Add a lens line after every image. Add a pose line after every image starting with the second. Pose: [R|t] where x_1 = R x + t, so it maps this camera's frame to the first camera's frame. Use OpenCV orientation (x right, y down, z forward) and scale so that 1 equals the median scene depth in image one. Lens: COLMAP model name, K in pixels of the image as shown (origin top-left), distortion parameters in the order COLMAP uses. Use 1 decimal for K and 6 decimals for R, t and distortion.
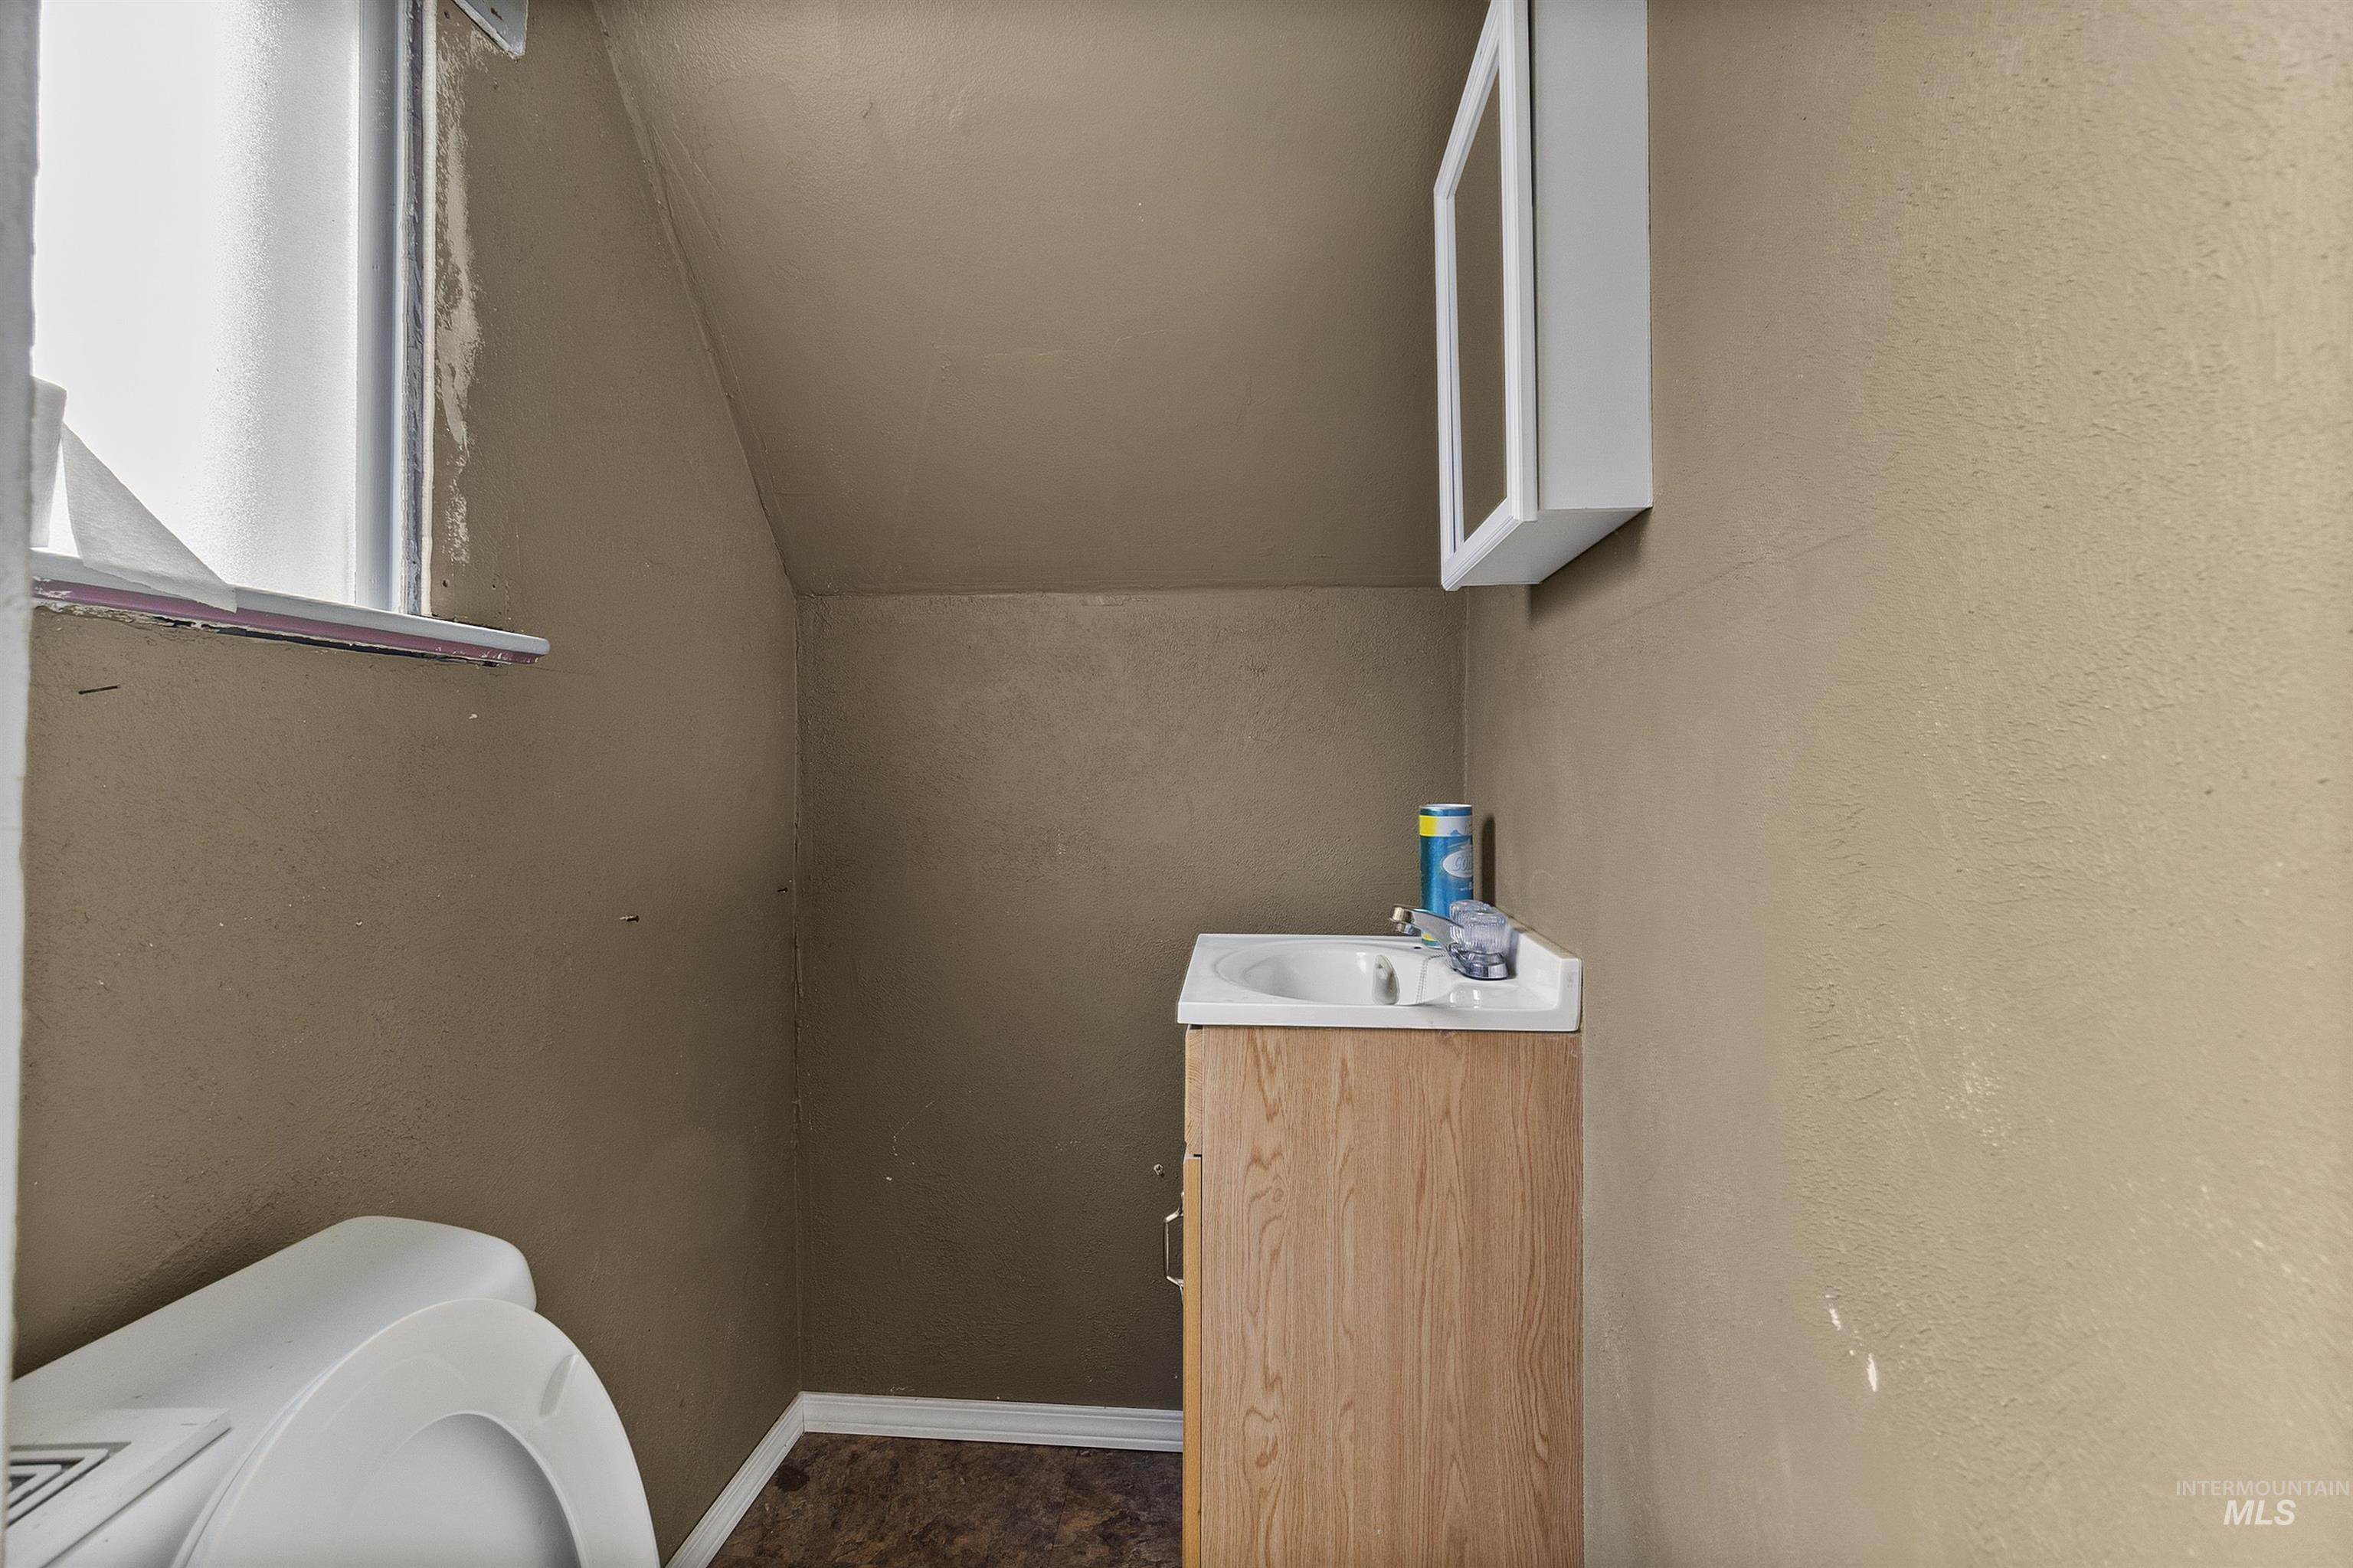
lens RADIAL K [[1101.1, 0, 1175.6], [0, 1101.1, 751.9], [0, 0, 1]] dist [0.004687, 0.000649]
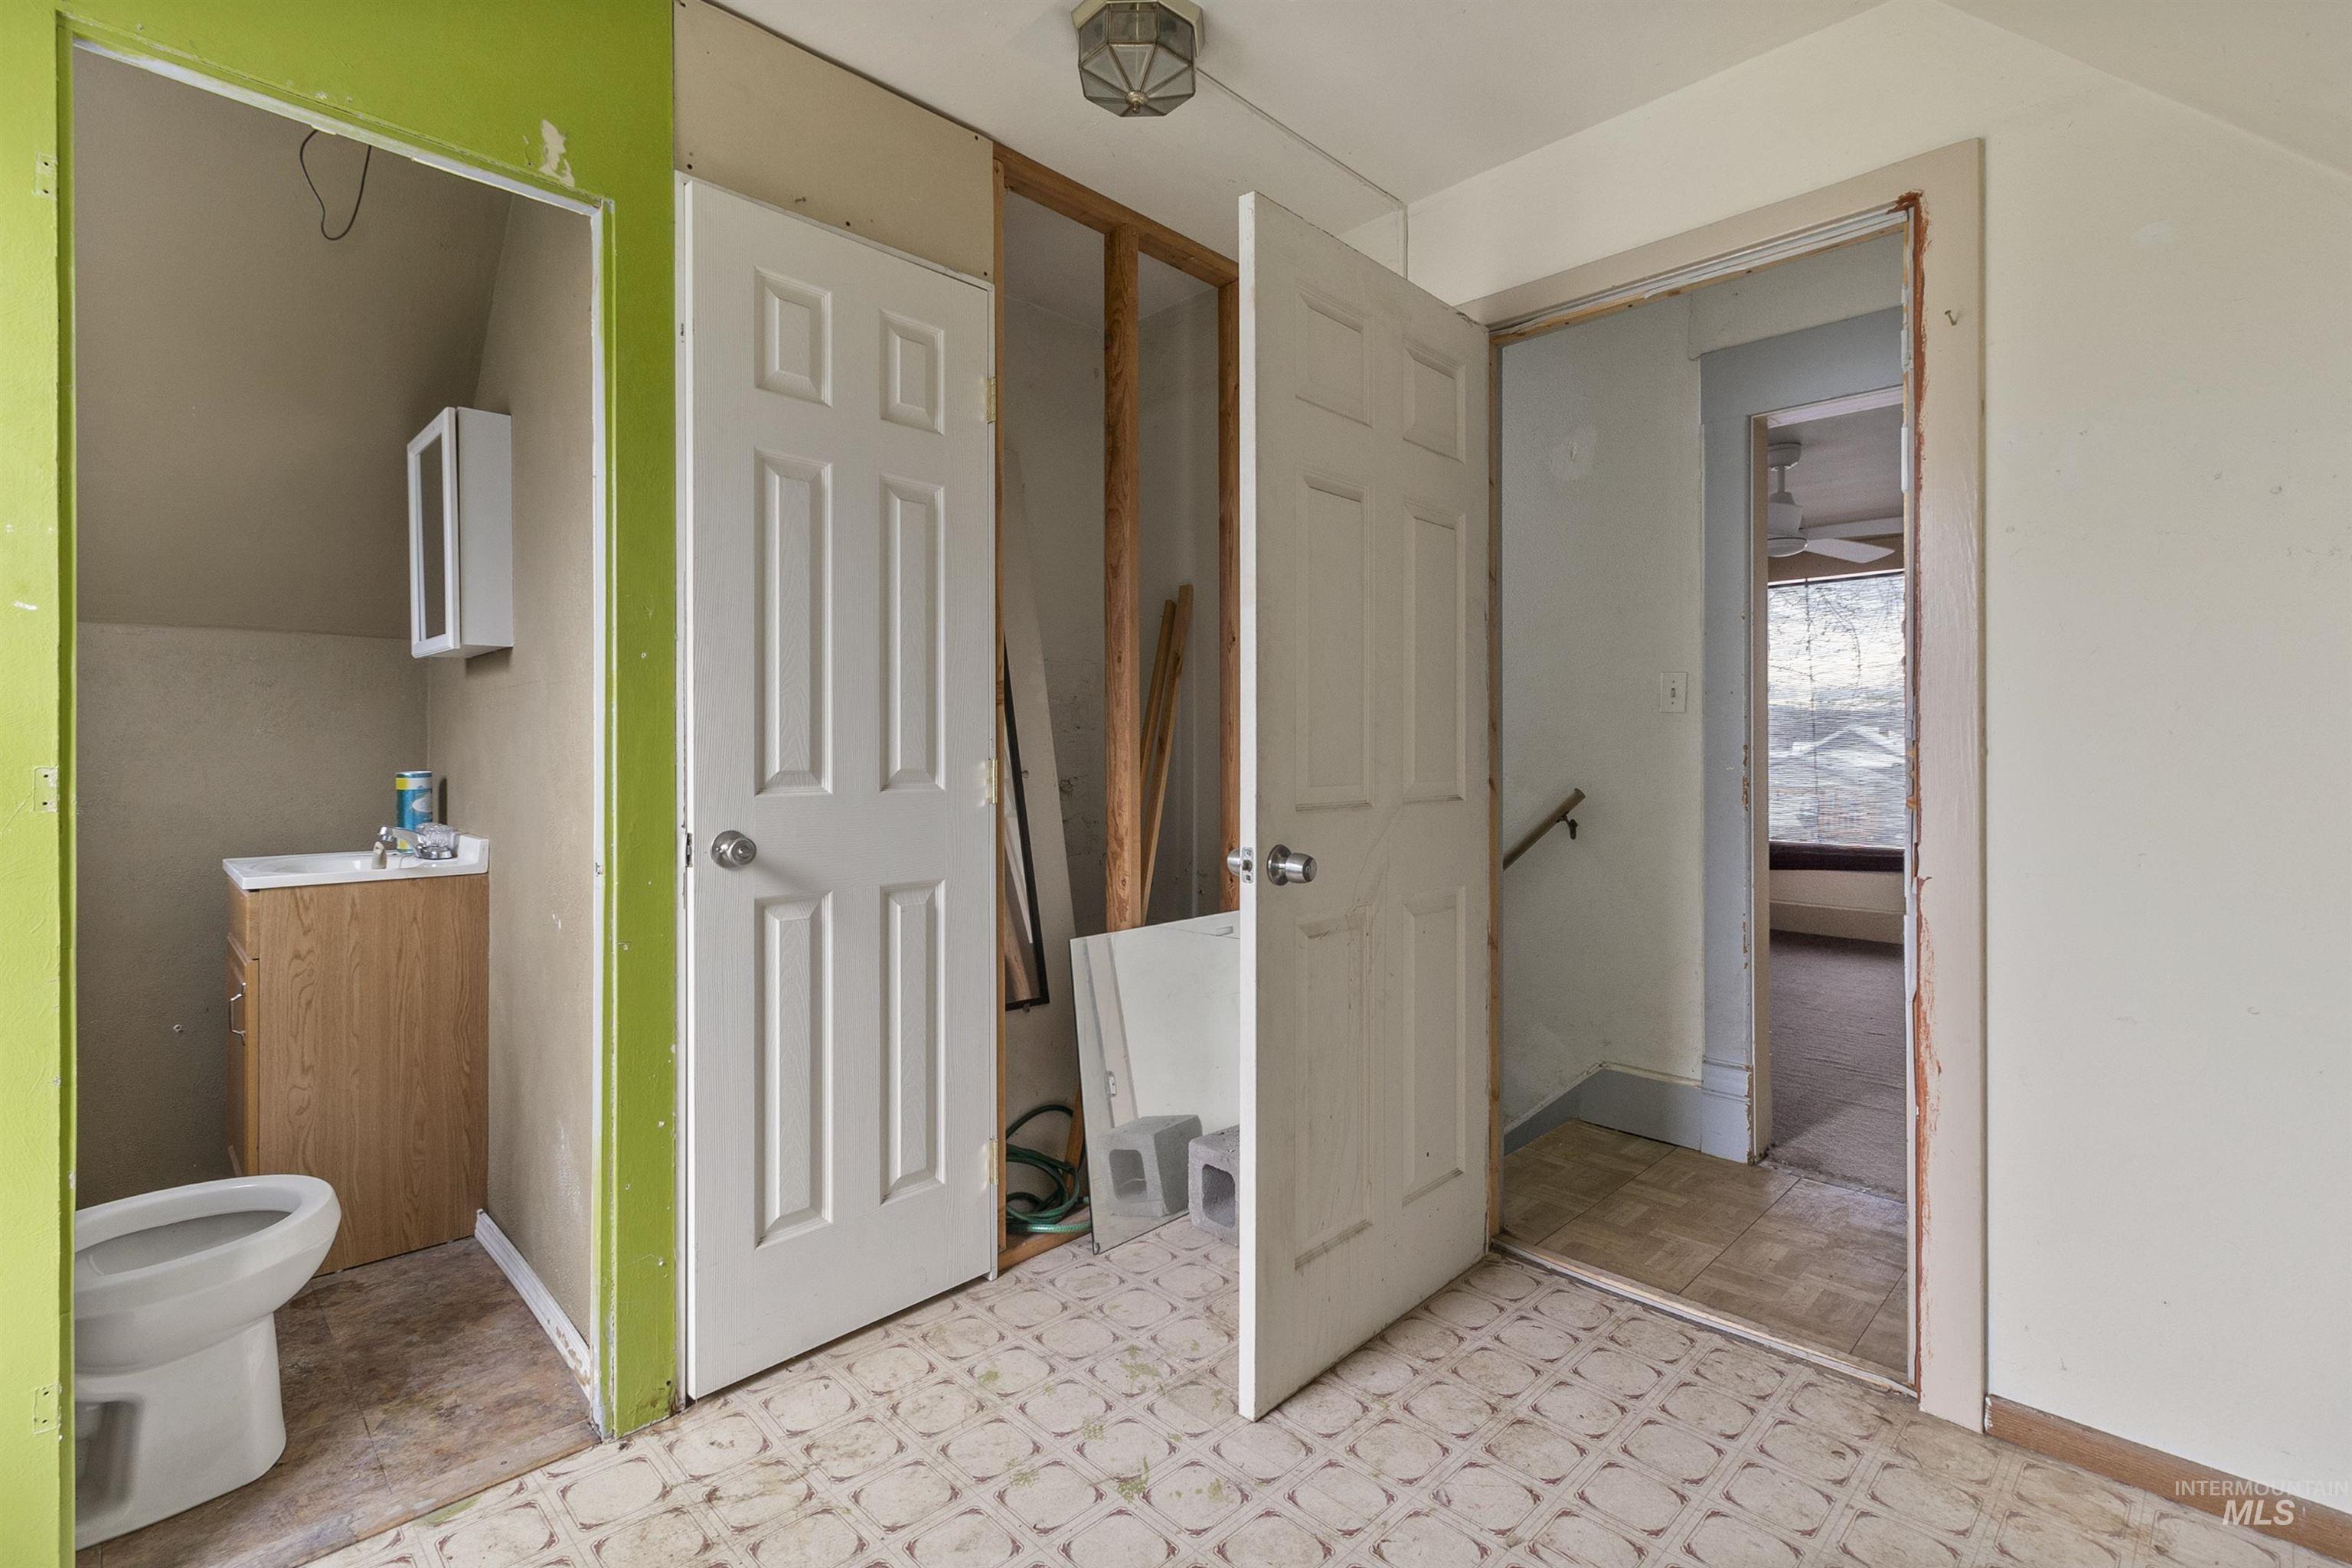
lens RADIAL K [[1100.6, 0, 1175.1], [0, 1100.6, 751.9], [0, 0, 1]] dist [0.004687, 0.000649]
pose [[0.663233, -0.002698, 0.748408, -0.348460], [-0.009797, 0.999877, 0.012287, -0.021938], [-0.748349, -0.015481, 0.663125, -1.402518]]
